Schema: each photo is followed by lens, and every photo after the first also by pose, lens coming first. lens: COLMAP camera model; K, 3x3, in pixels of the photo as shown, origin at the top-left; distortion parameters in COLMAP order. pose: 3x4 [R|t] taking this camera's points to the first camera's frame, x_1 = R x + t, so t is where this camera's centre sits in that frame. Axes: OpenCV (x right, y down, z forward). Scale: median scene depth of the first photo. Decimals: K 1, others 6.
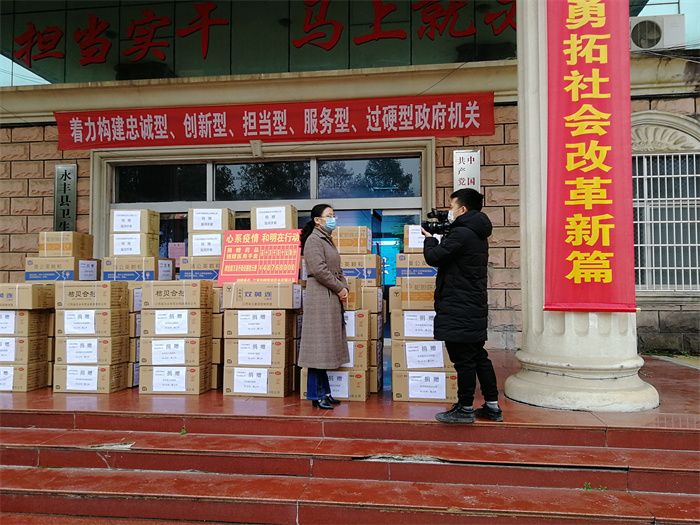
lens RADIAL K [[547.2, 0, 341.6], [0, 547.2, 265.5], [0, 0, 1]] dist [0.048946, -0.045448]
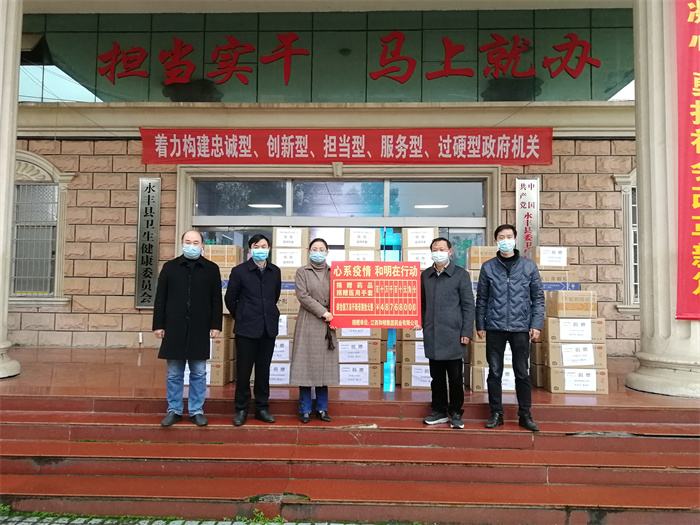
lens RADIAL K [[547.2, 0, 340.4], [0, 547.2, 269.4], [0, 0, 1]] dist [0.048946, -0.045448]
pose [[0.995581, 0.017109, 0.092337, -0.258727], [-0.016312, 0.999823, -0.009381, -0.003899], [-0.092481, 0.007834, 0.995684, -0.092895]]
